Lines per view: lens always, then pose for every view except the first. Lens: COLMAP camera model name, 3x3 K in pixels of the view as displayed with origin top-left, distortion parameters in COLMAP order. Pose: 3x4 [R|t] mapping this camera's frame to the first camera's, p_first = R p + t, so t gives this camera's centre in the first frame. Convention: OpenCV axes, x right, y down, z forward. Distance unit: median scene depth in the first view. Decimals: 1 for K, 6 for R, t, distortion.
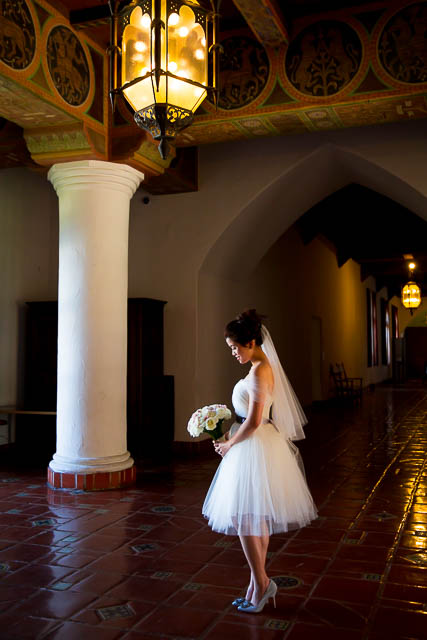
lens RADIAL K [[652.9, 0, 228.4], [0, 652.9, 305.0], [0, 0, 1]] dist [0.000698, 0.014078]
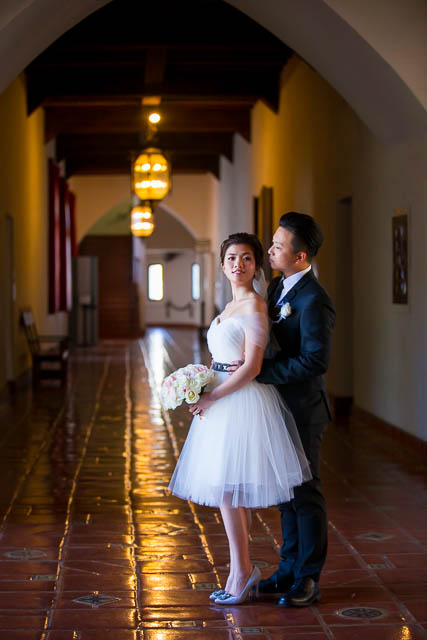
lens RADIAL K [[1423.5, 0, 213.5], [0, 1423.5, 320.0], [0, 0, 1]] dist [-0.359889, 0.098984]
pose [[0.918080, -0.007741, 0.396319, -0.397458], [-0.030456, 0.995476, 0.089995, -0.010366], [-0.395223, -0.094693, 0.913691, -0.165305]]
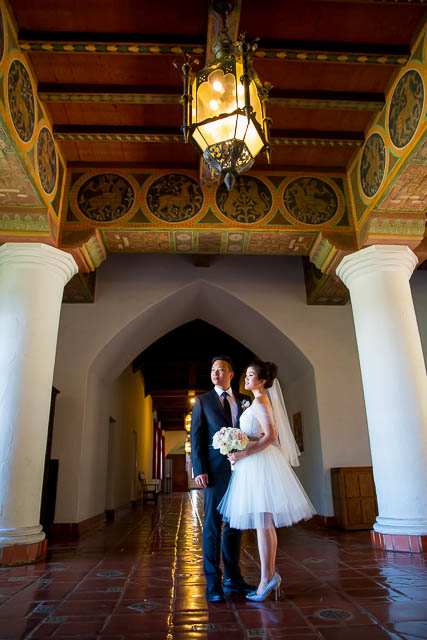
lens RADIAL K [[460.2, 0, 213.1], [0, 460.2, 303.8], [0, 0, 1]] dist [-0.107823, 0.077127]
pose [[0.918955, 0.132430, 0.371463, -0.232185], [-0.016514, 0.954026, -0.299268, 0.115572], [-0.394017, 0.268879, 0.878894, 0.234662]]
